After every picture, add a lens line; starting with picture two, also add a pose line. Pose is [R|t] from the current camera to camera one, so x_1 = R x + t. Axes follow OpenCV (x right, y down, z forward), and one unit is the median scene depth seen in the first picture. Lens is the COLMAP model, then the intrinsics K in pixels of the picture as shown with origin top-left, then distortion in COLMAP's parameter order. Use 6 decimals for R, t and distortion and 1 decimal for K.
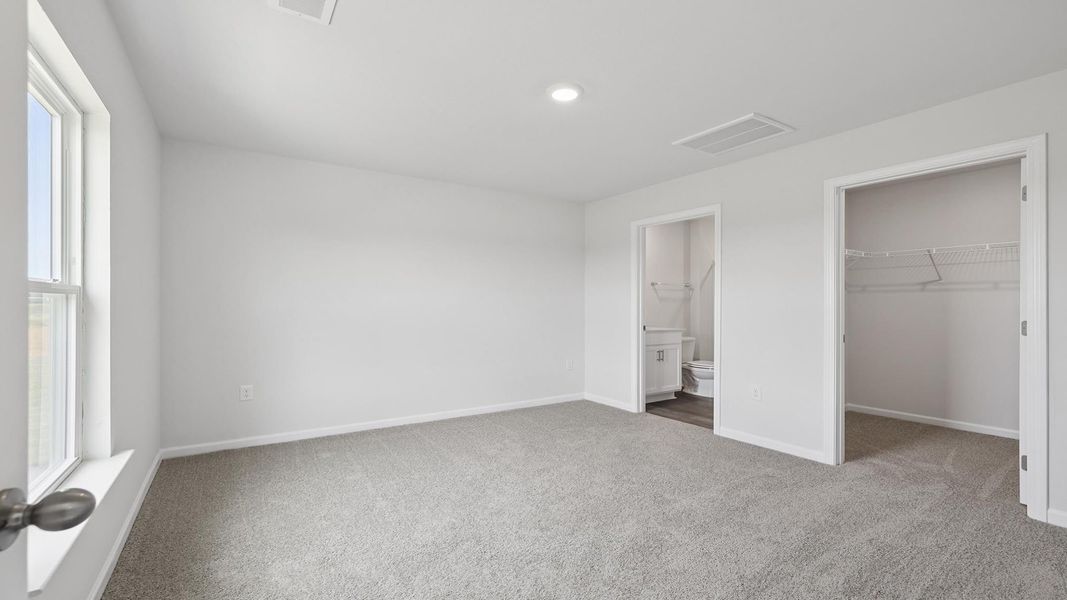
lens RADIAL K [[455.5, 0, 533.5], [0, 455.5, 300.0], [0, 0, 1]] dist [0.000703, -0.000037]
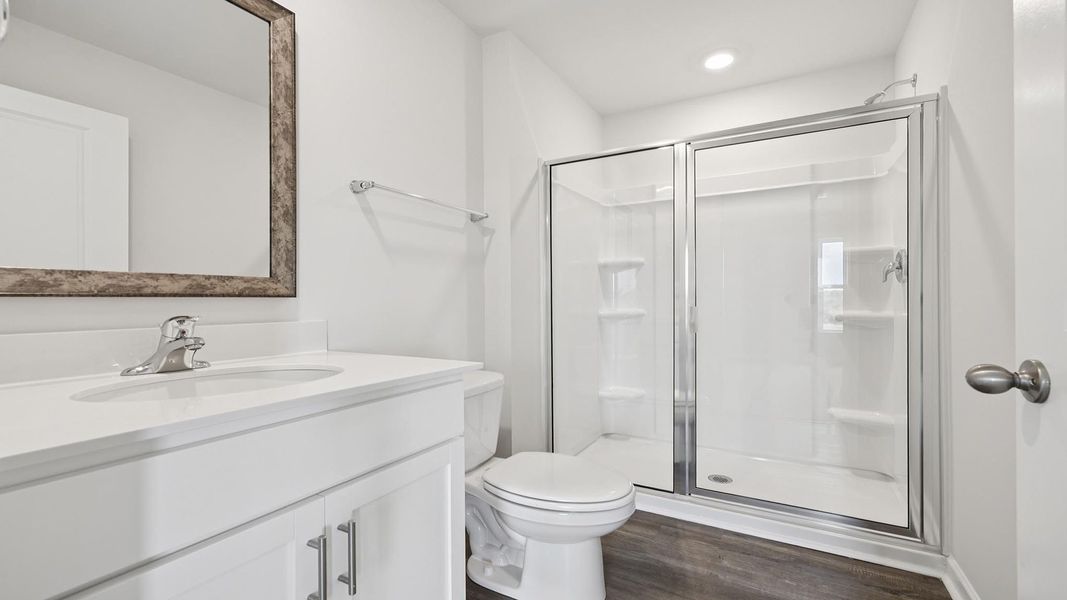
lens RADIAL K [[455.5, 0, 533.5], [0, 455.5, 300.0], [0, 0, 1]] dist [0.000703, -0.000037]
pose [[0.887703, -0.007227, 0.460359, 0.222850], [0.005025, 0.999969, 0.006009, 0.029054], [-0.460389, -0.003020, 0.887712, 0.692665]]
